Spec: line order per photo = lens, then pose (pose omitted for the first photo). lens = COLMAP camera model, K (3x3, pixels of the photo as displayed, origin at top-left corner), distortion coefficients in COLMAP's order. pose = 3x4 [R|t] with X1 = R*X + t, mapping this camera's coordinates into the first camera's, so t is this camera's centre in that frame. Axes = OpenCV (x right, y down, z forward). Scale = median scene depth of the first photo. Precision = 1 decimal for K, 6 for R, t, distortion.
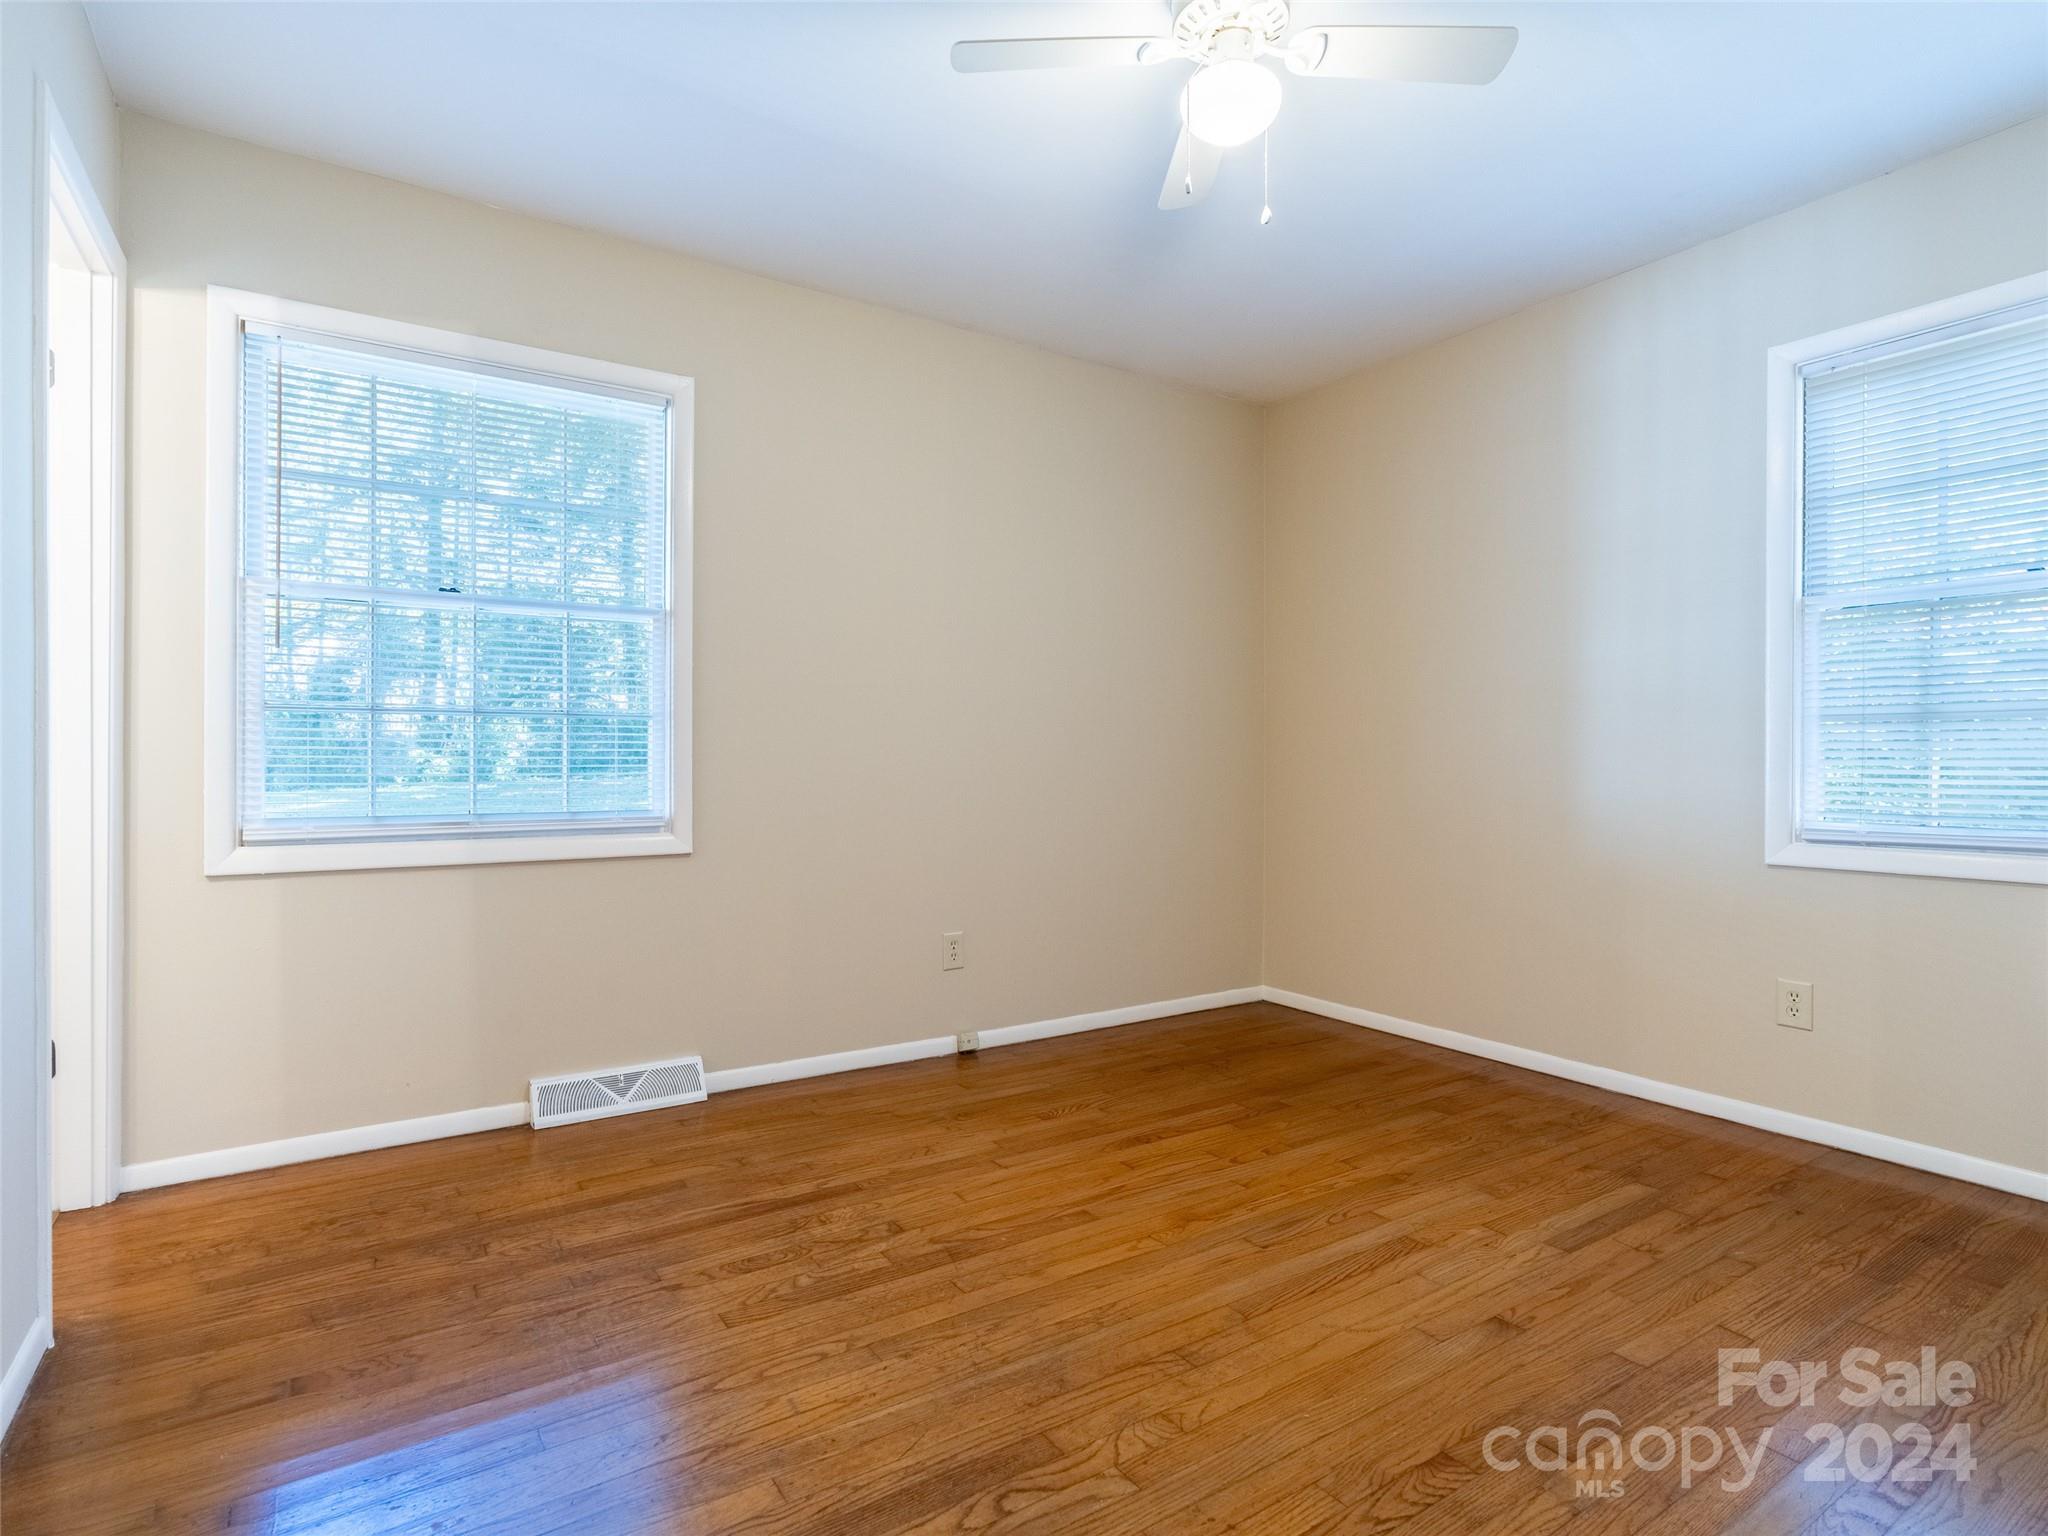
lens RADIAL K [[1049.8, 0, 1015.9], [0, 1049.8, 770.6], [0, 0, 1]] dist [-0.003775, 0.001575]
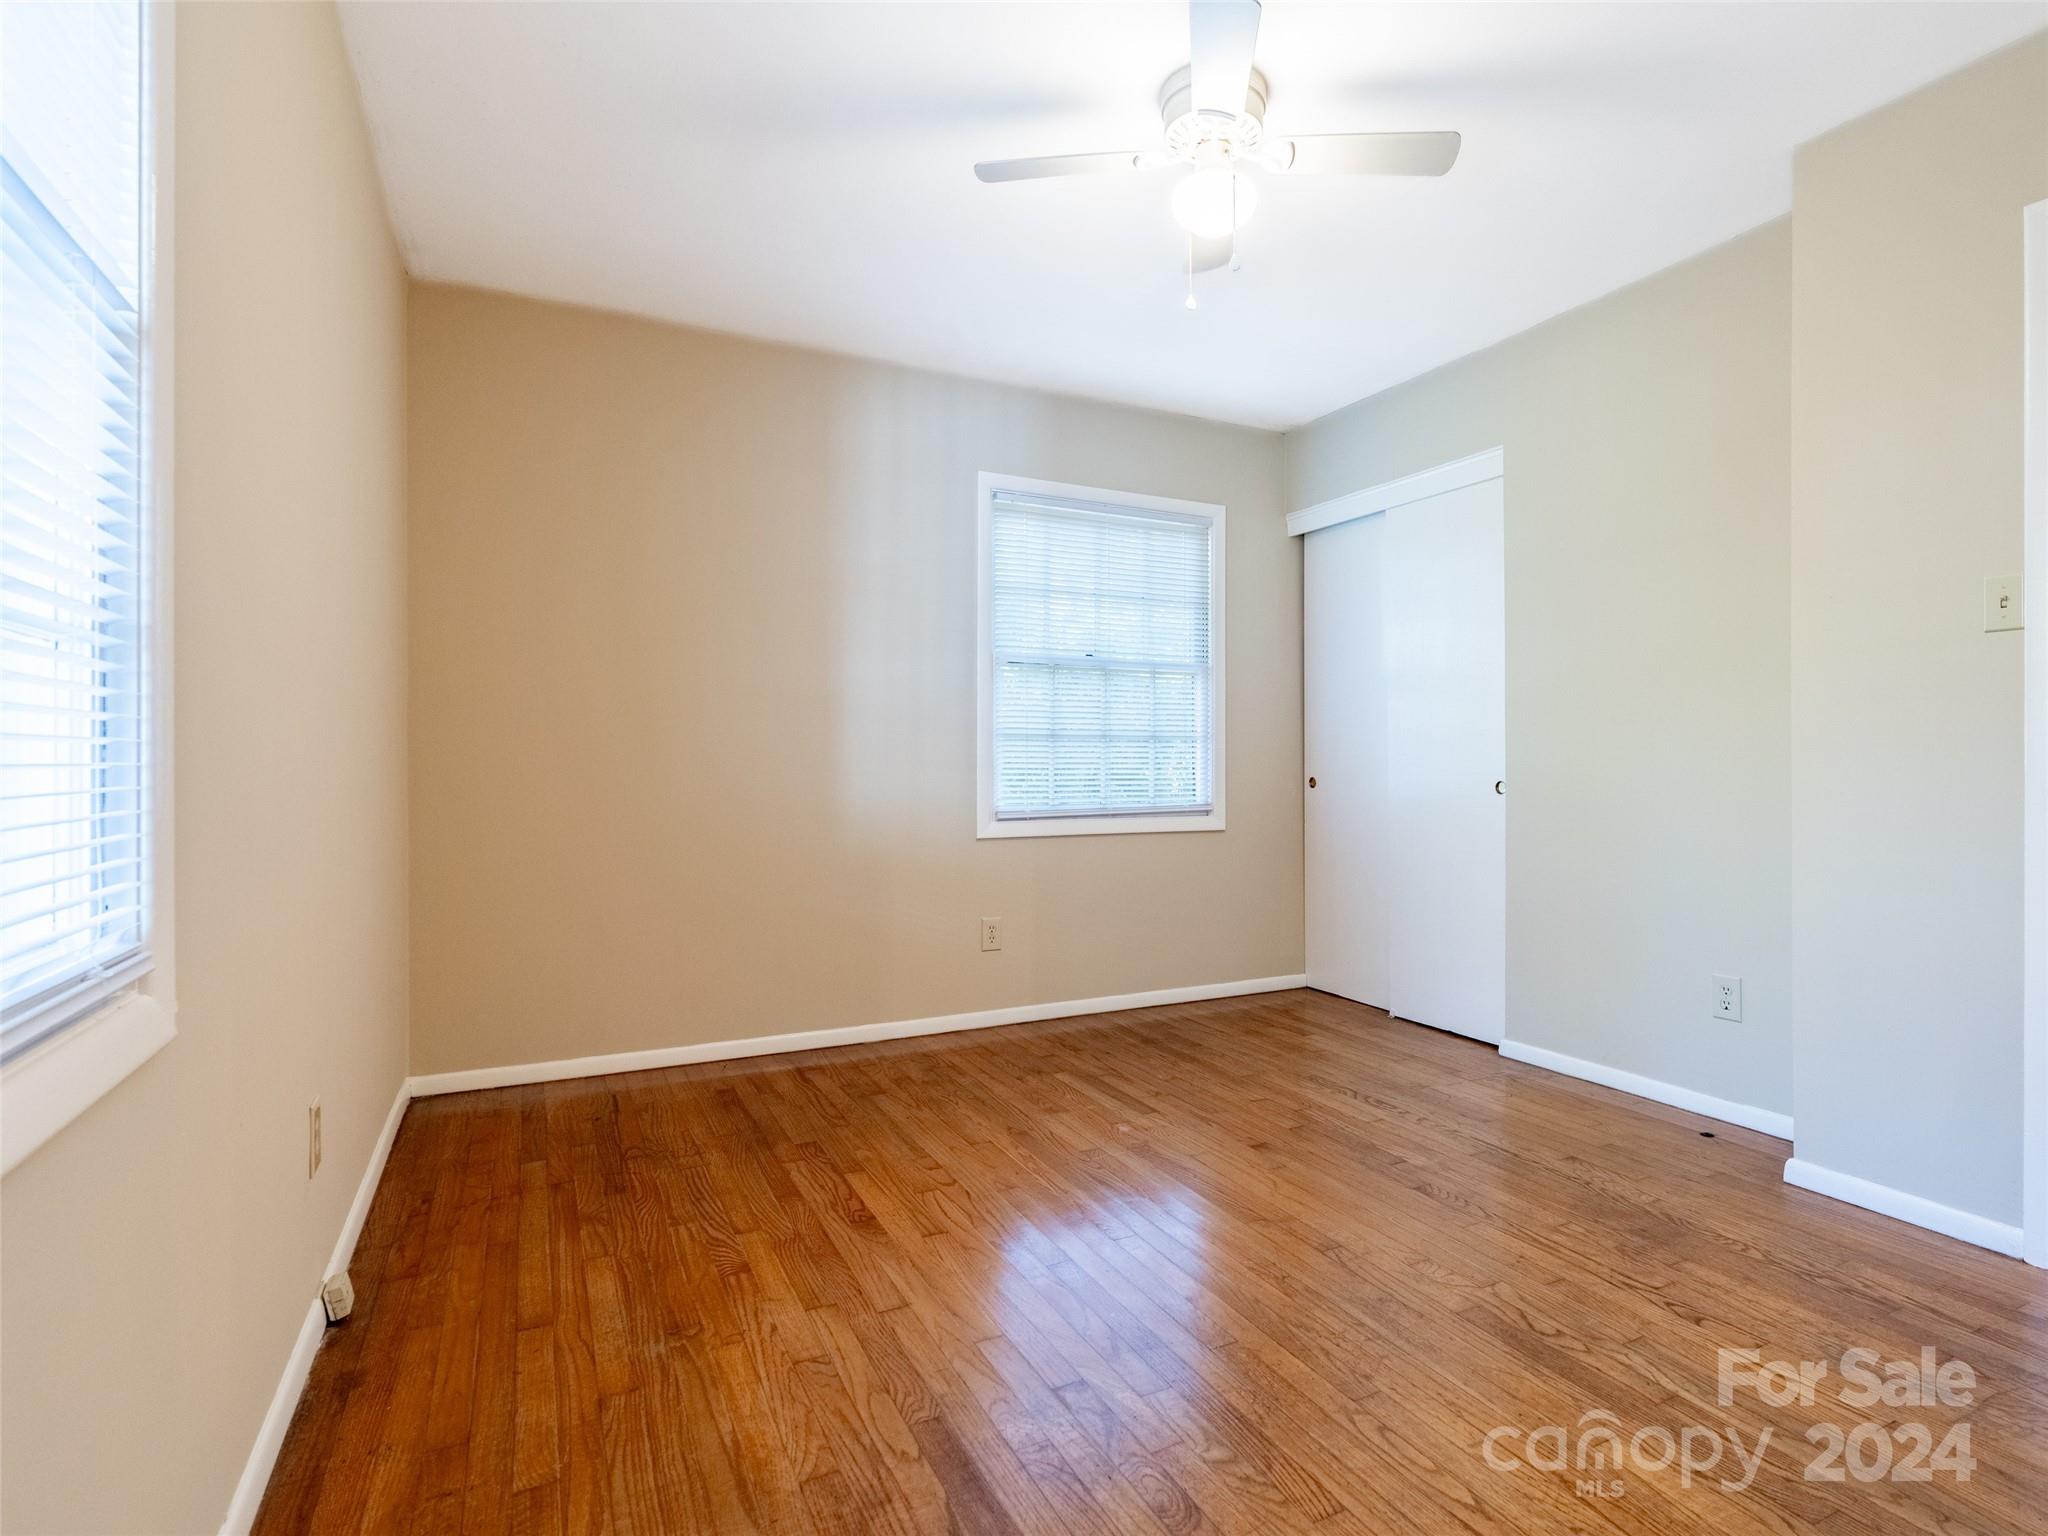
lens RADIAL K [[1049.8, 0, 1120.8], [0, 1049.8, 760.2], [0, 0, 1]] dist [-0.003775, 0.001575]
pose [[0.083002, 0.001274, 0.996549, -0.757956], [0.006795, 0.999975, -0.001844, -0.012458], [-0.996526, 0.006924, 0.082991, 0.786851]]
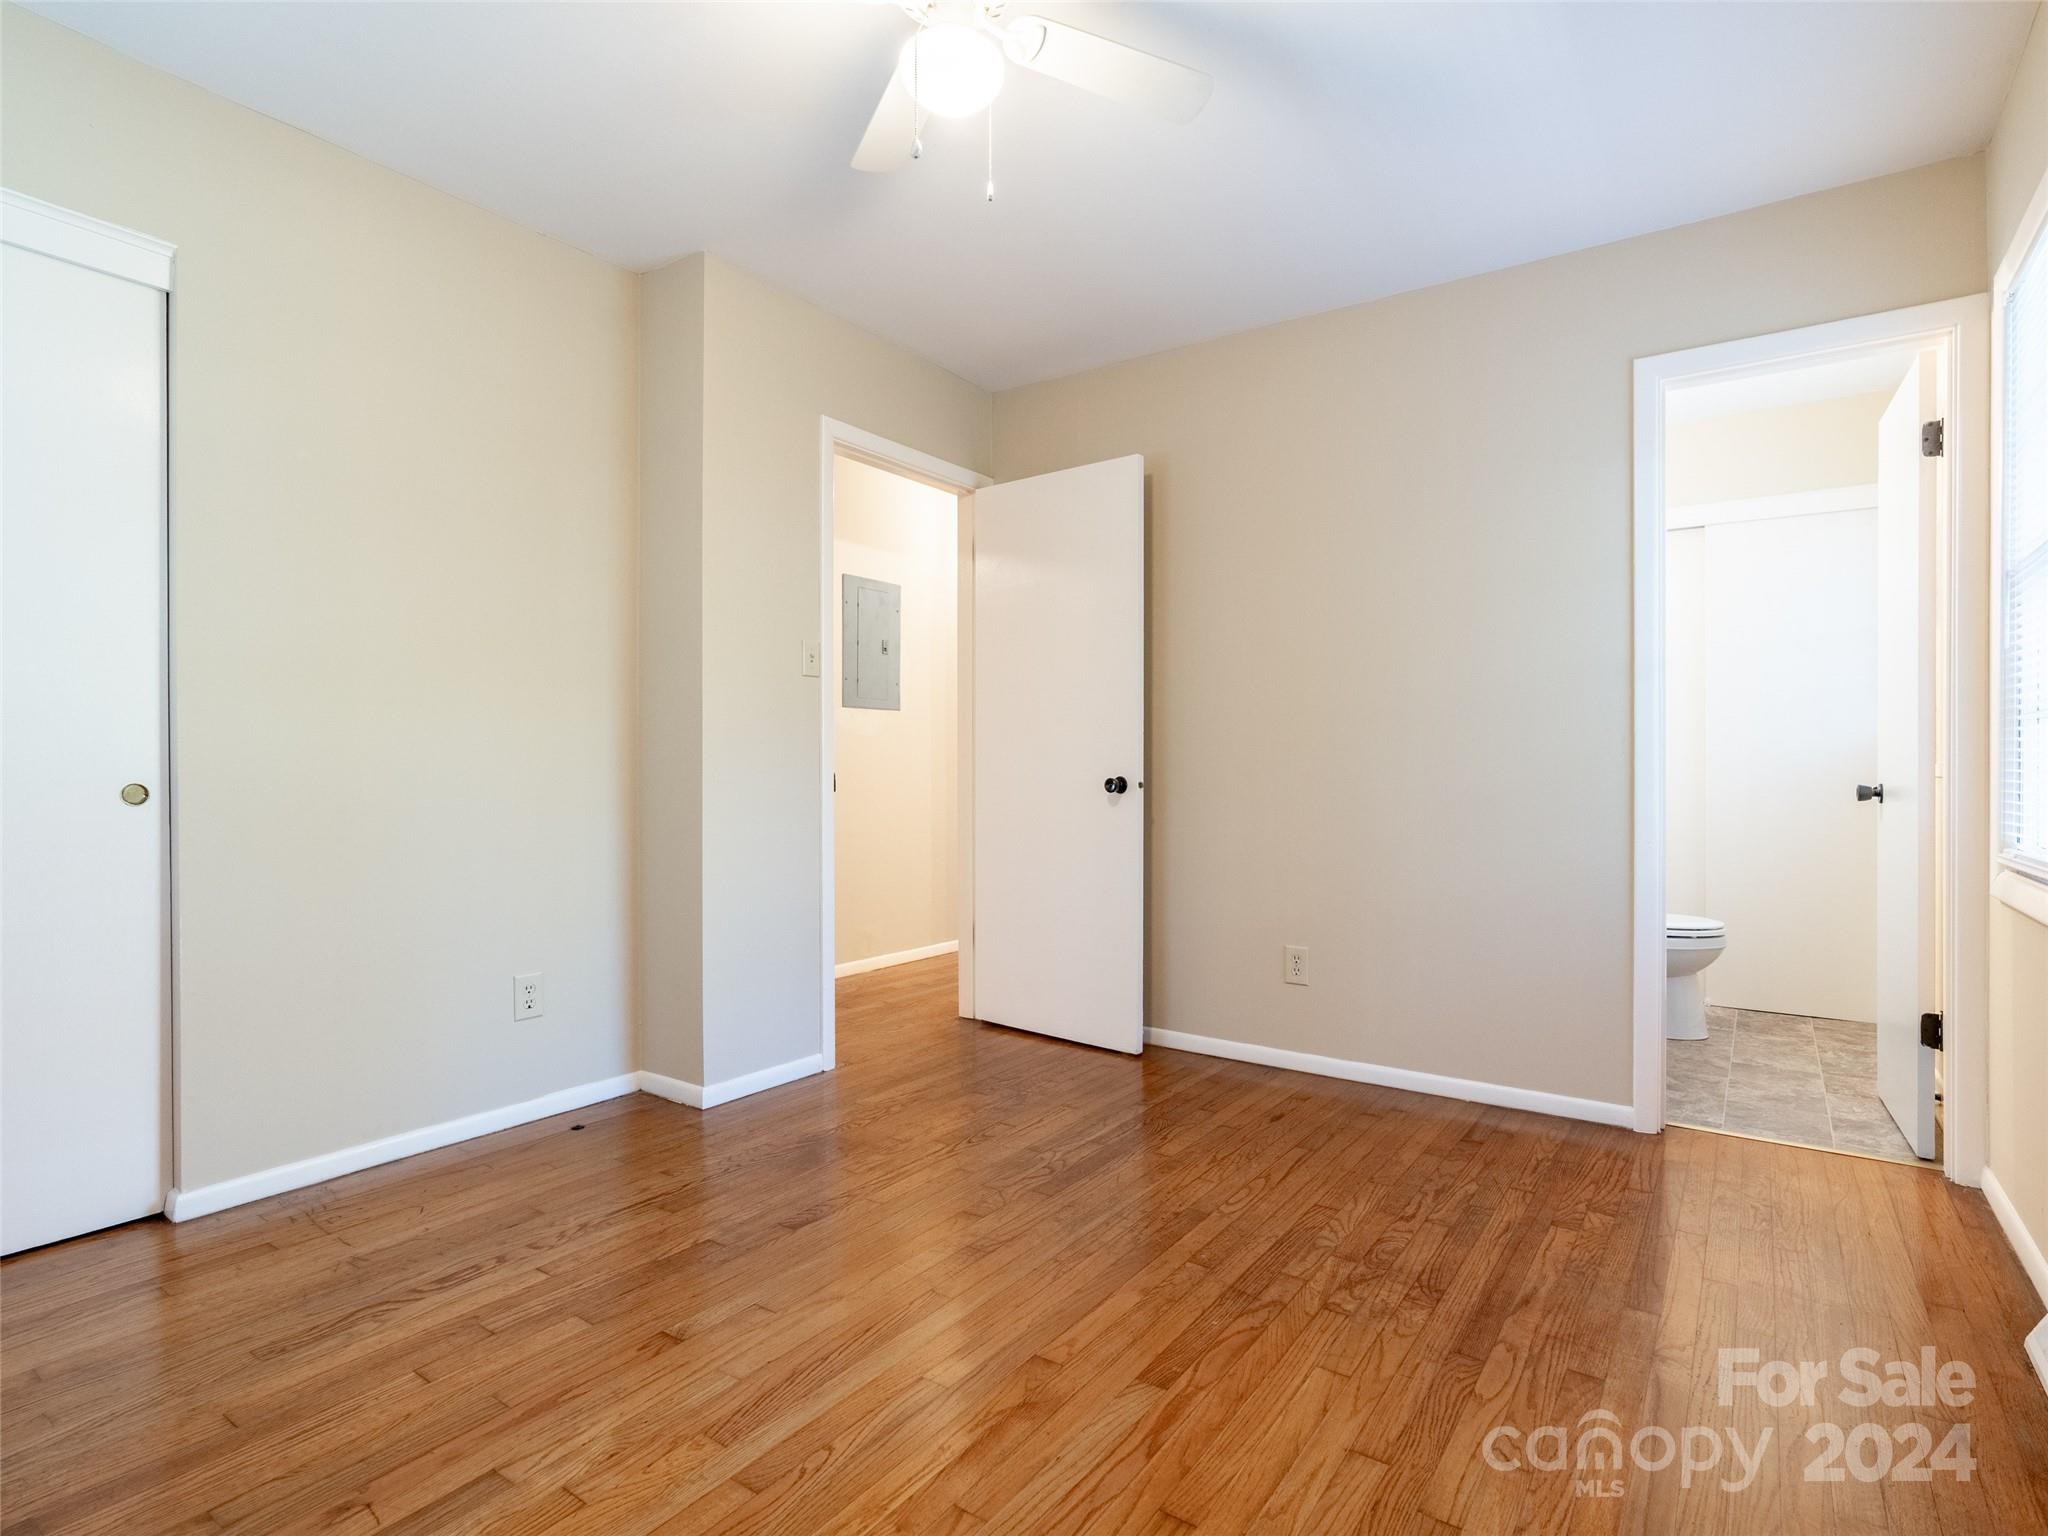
lens RADIAL K [[1049.8, 0, 1037.2], [0, 1049.8, 765.8], [0, 0, 1]] dist [-0.003775, 0.001575]
pose [[-0.932047, -0.010971, -0.362172, 0.379128], [-0.013275, 0.999904, 0.003872, -0.011111], [0.362095, 0.008417, -0.932103, 1.498845]]
